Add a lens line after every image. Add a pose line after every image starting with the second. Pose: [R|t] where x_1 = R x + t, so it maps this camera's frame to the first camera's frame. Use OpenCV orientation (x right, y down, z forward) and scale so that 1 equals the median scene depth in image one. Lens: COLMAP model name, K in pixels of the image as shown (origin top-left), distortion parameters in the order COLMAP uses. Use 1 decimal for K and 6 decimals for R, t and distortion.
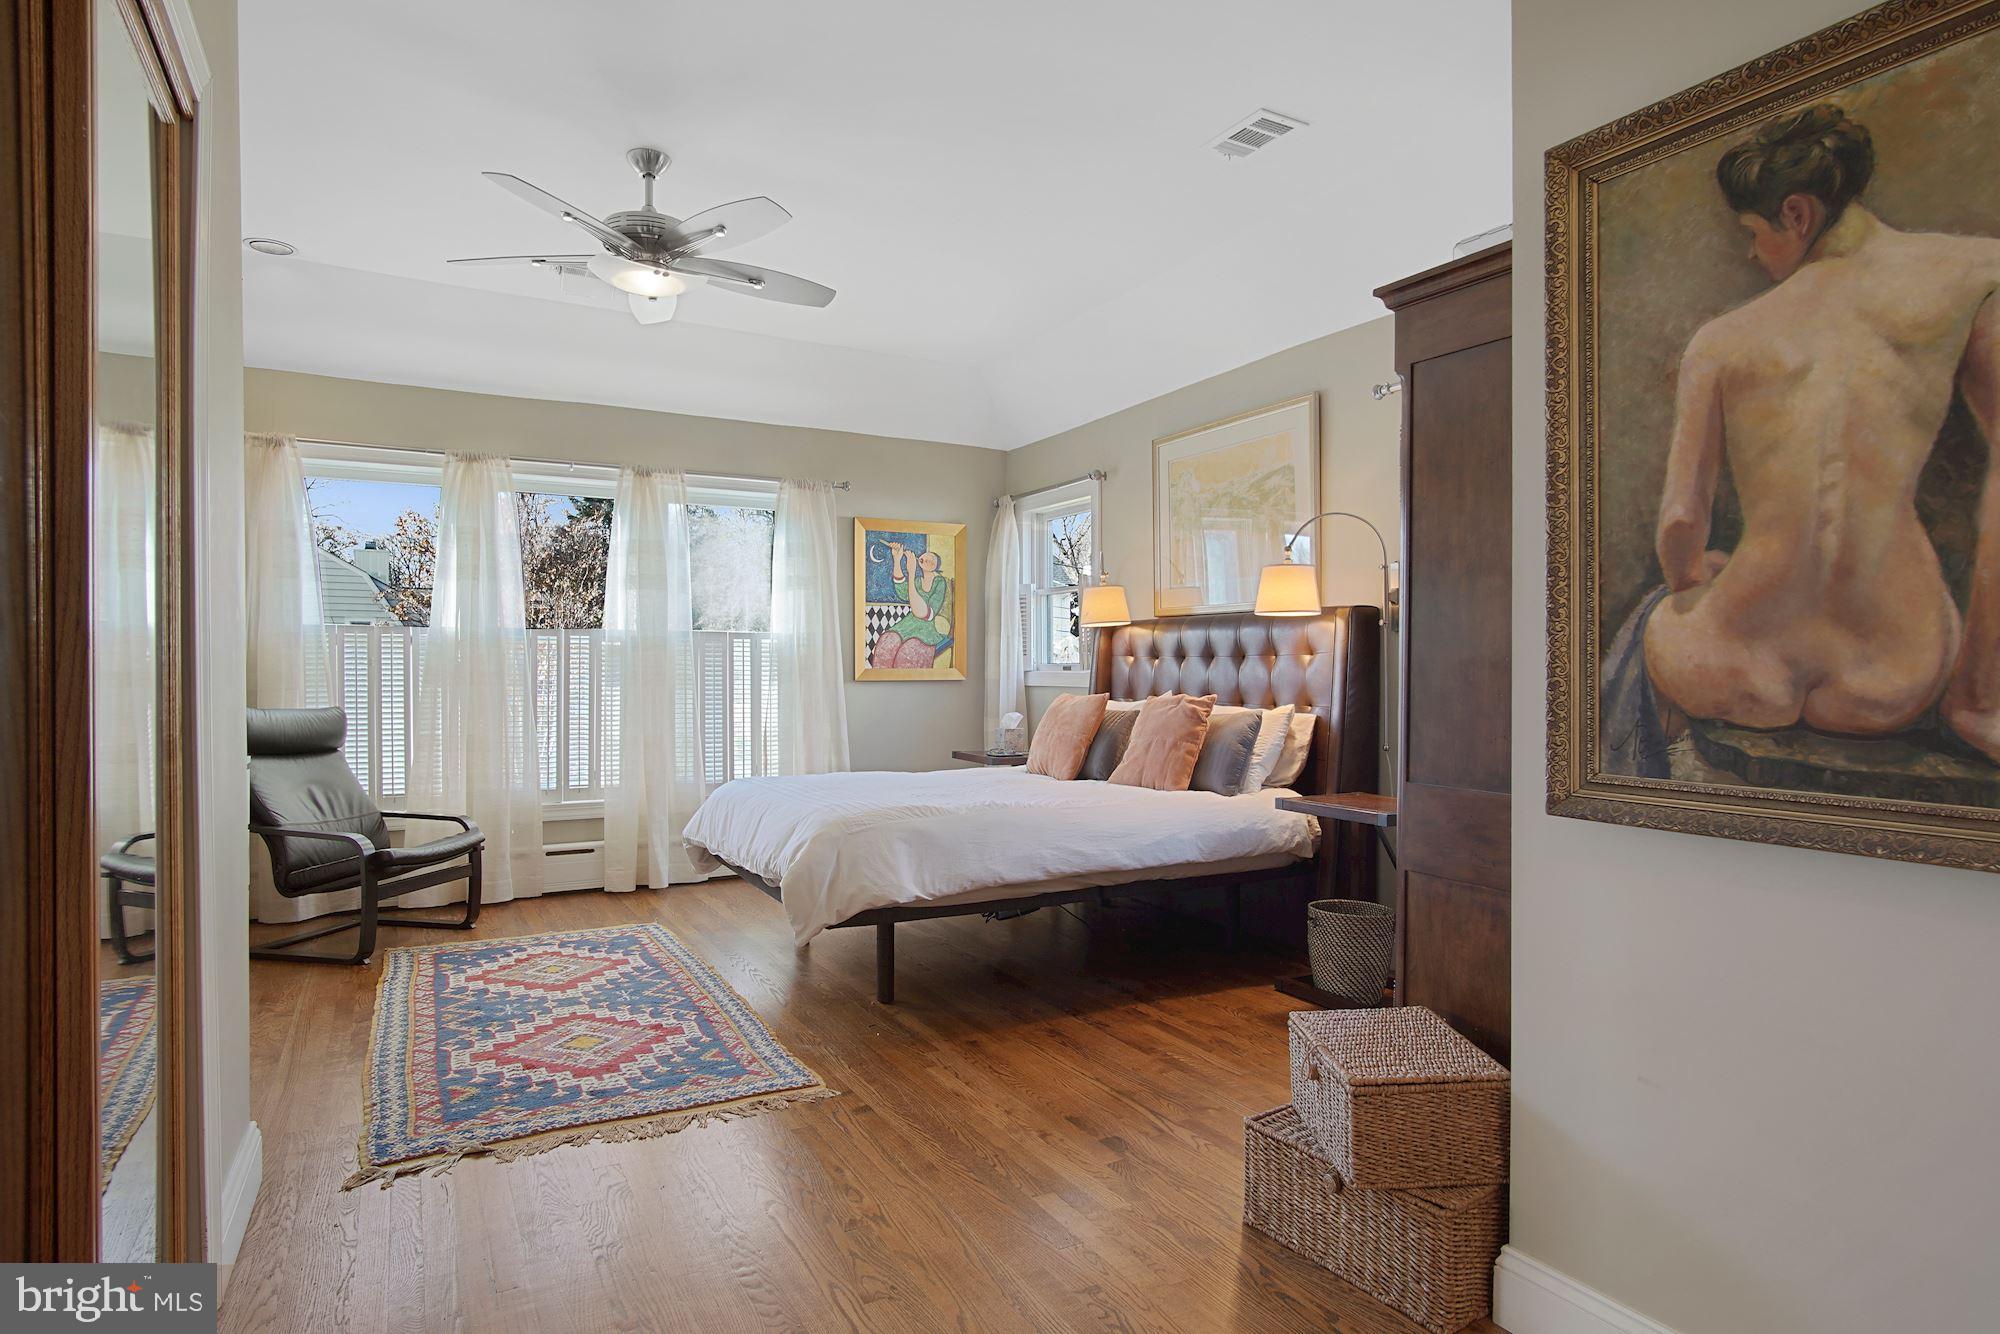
lens RADIAL K [[1062.9, 0, 1000.0], [0, 1062.9, 667.0], [0, 0, 1]] dist [0.001806, -0.017339]
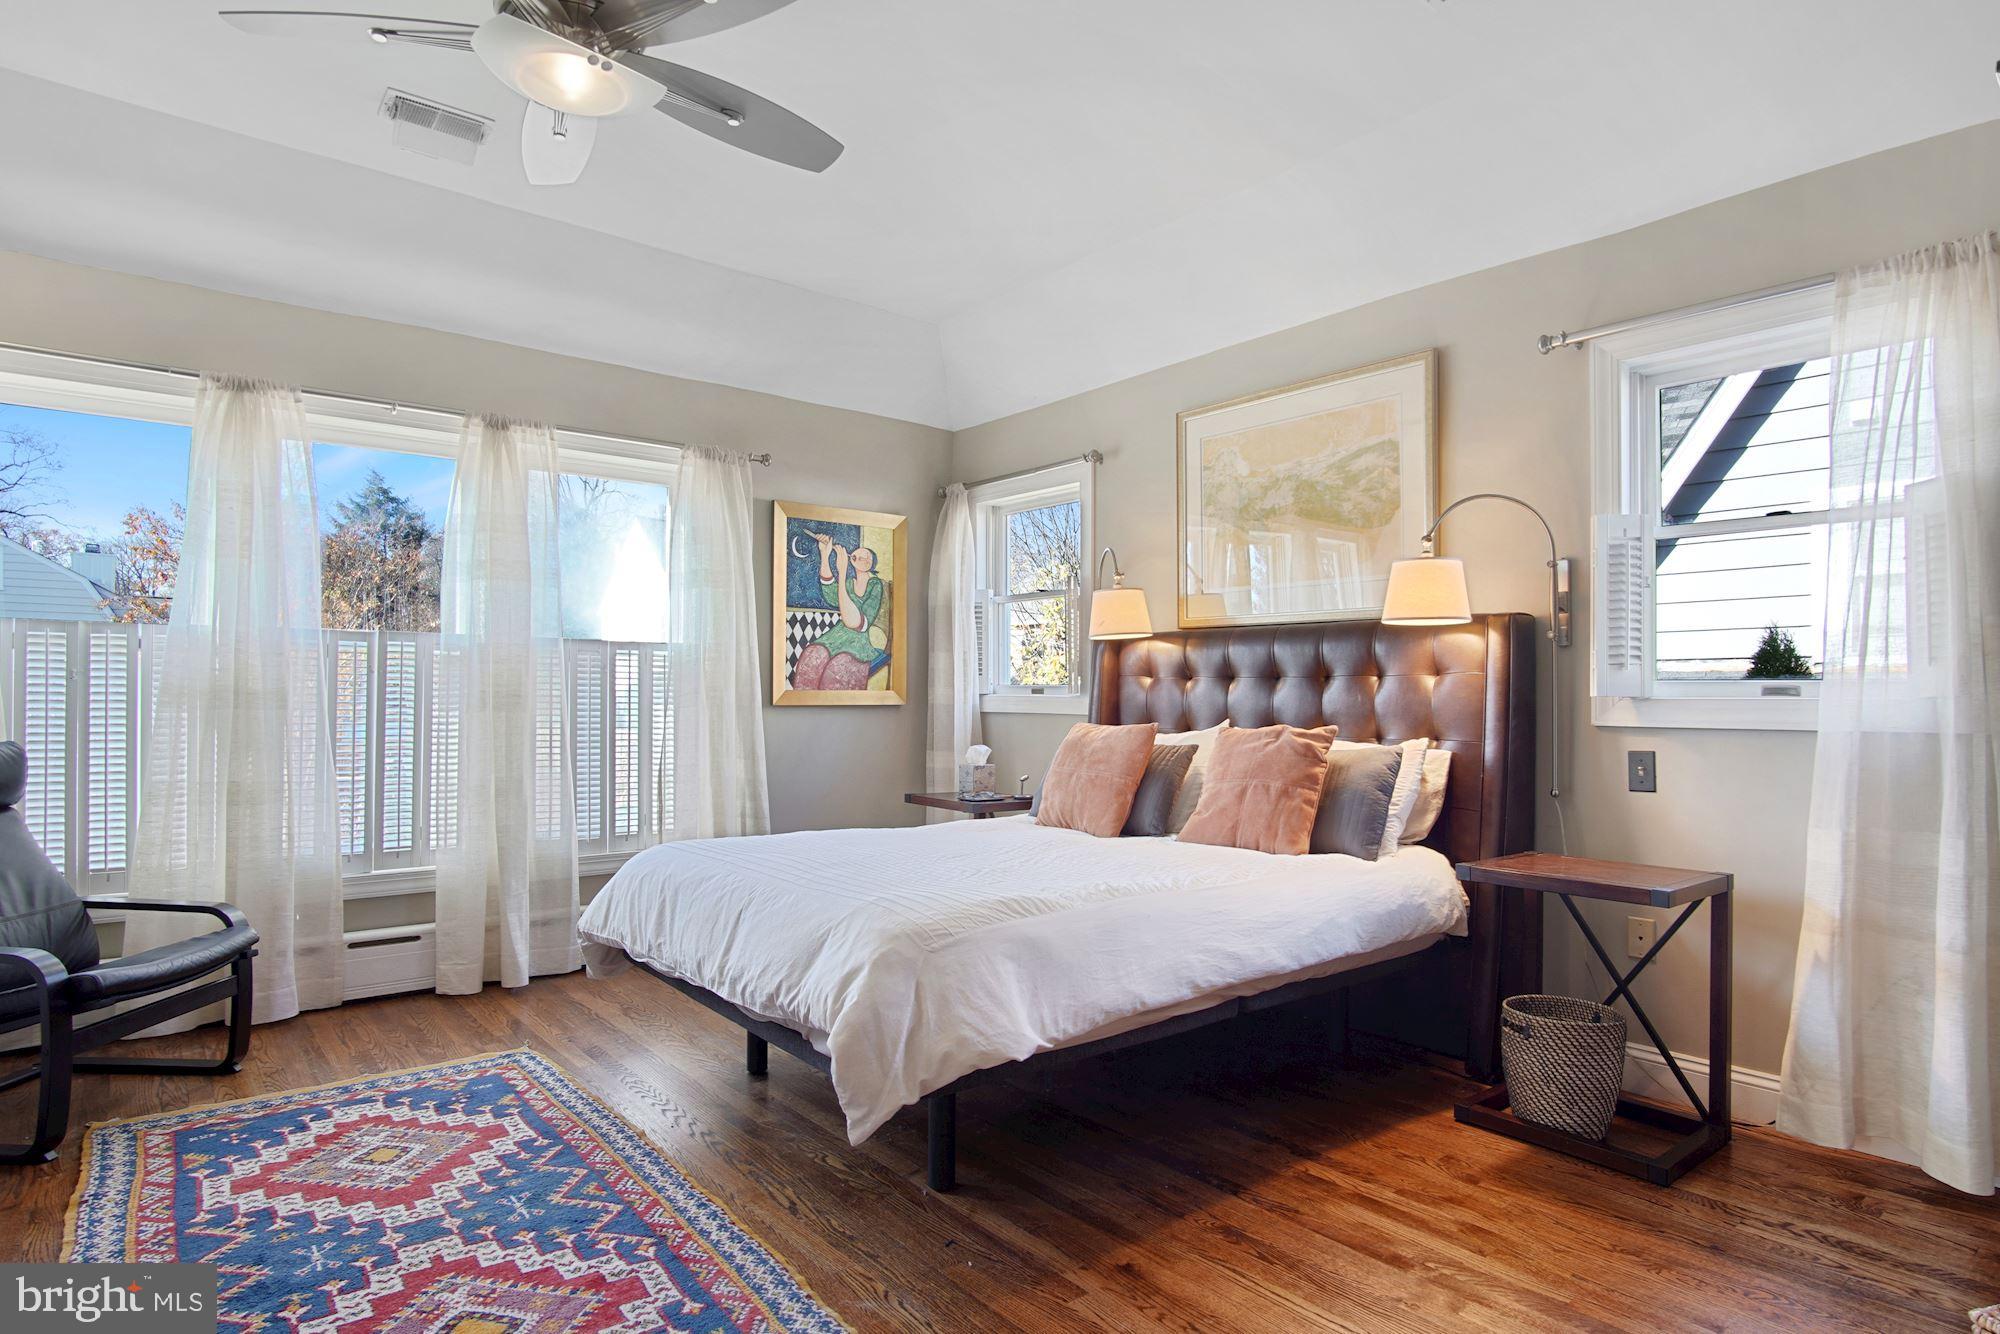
lens RADIAL K [[1050.0, 0, 1033.6], [0, 1050.0, 678.8], [0, 0, 1]] dist [-0.019211, 0.001057]
pose [[0.979036, 0.008707, 0.203499, -0.157119], [-0.006236, 0.999899, -0.012778, 0.002988], [-0.203590, 0.011241, 0.978992, 0.286578]]
